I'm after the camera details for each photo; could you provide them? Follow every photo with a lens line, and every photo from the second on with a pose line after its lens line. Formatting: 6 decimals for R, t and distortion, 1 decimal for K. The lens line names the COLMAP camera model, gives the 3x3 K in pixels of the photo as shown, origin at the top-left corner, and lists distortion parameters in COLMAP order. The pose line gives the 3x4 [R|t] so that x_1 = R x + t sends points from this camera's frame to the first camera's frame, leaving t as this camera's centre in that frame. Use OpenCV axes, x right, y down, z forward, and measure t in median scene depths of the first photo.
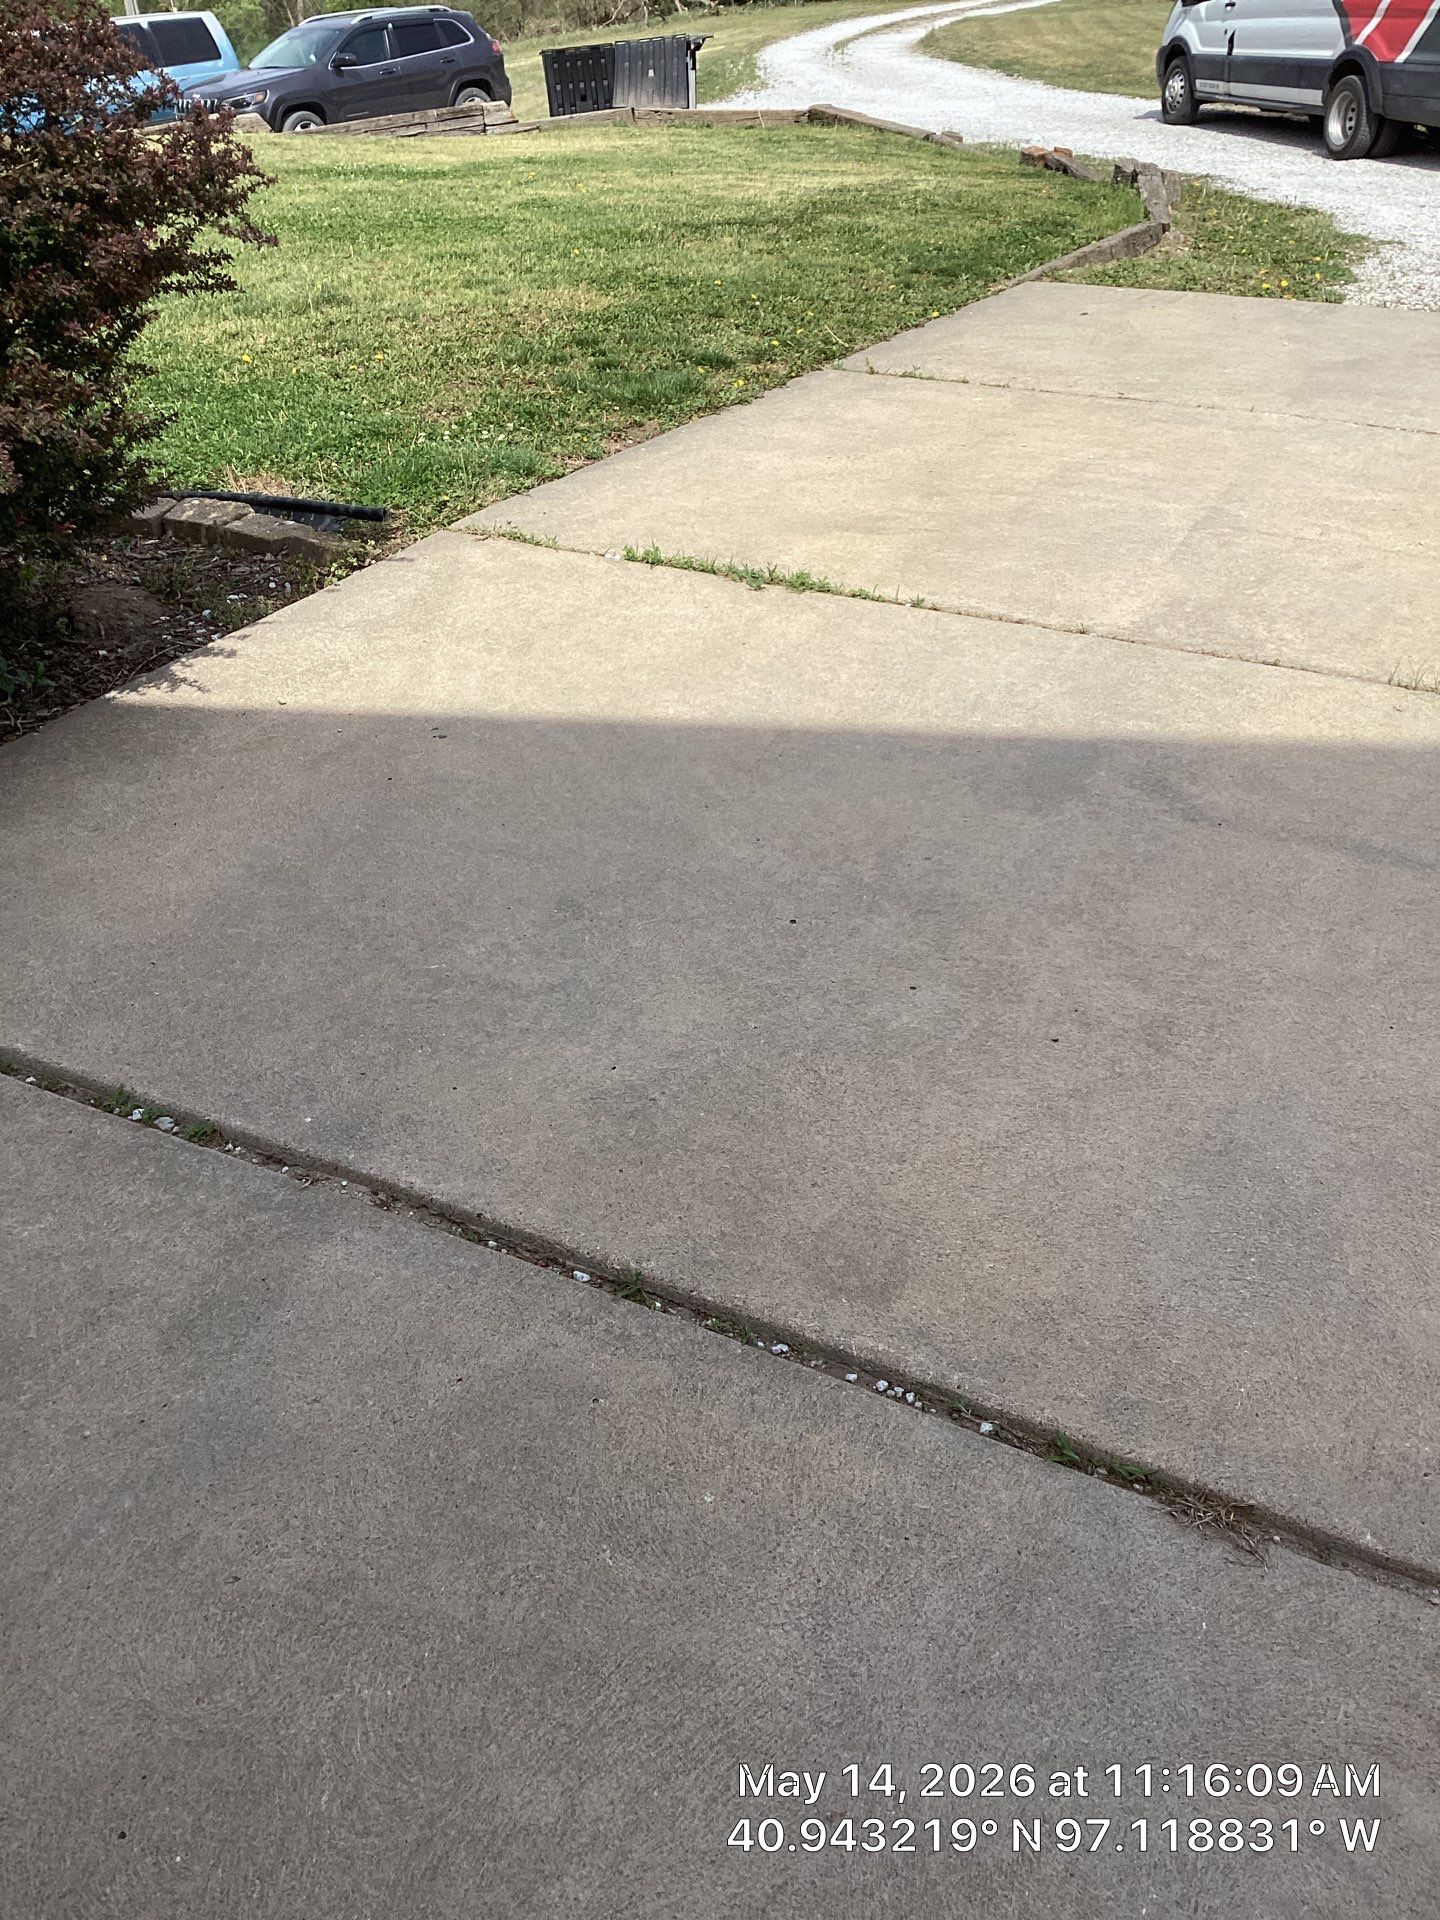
lens RADIAL K [[1720.7, 0, 666.8], [0, 1720.7, 919.2], [0, 0, 1]] dist [0.139695, -0.283572]
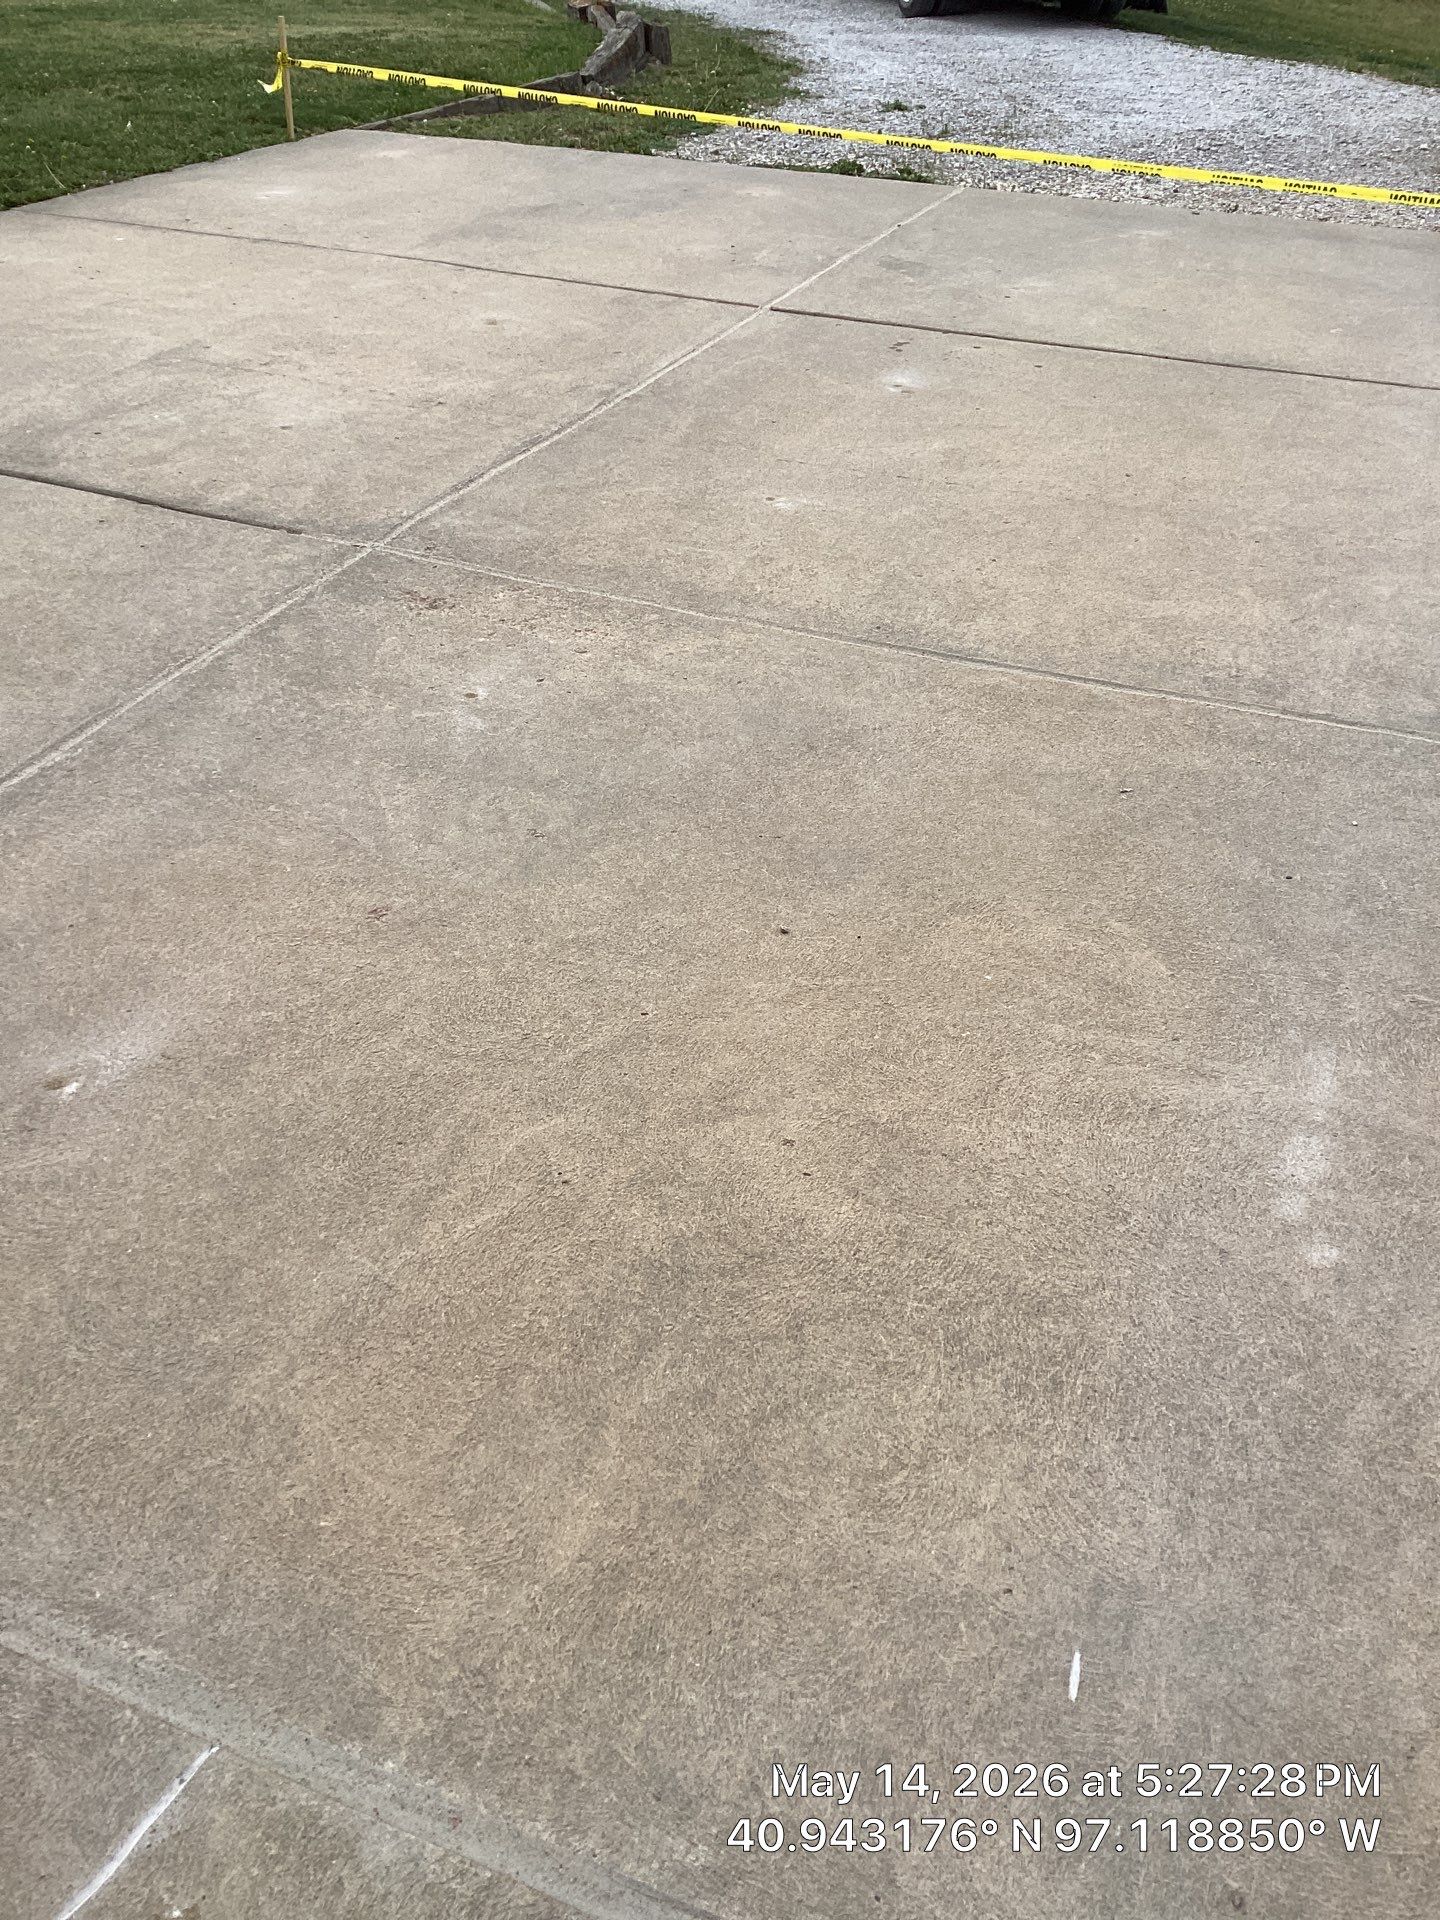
lens RADIAL K [[1686.2, 0, 714.3], [0, 1686.2, 936.6], [0, 0, 1]] dist [0.105289, -0.195653]
pose [[0.994403, -0.030474, 0.101161, 0.687487], [0.021853, 0.996119, 0.085257, 0.052045], [-0.103366, -0.082569, 0.991210, -0.094556]]
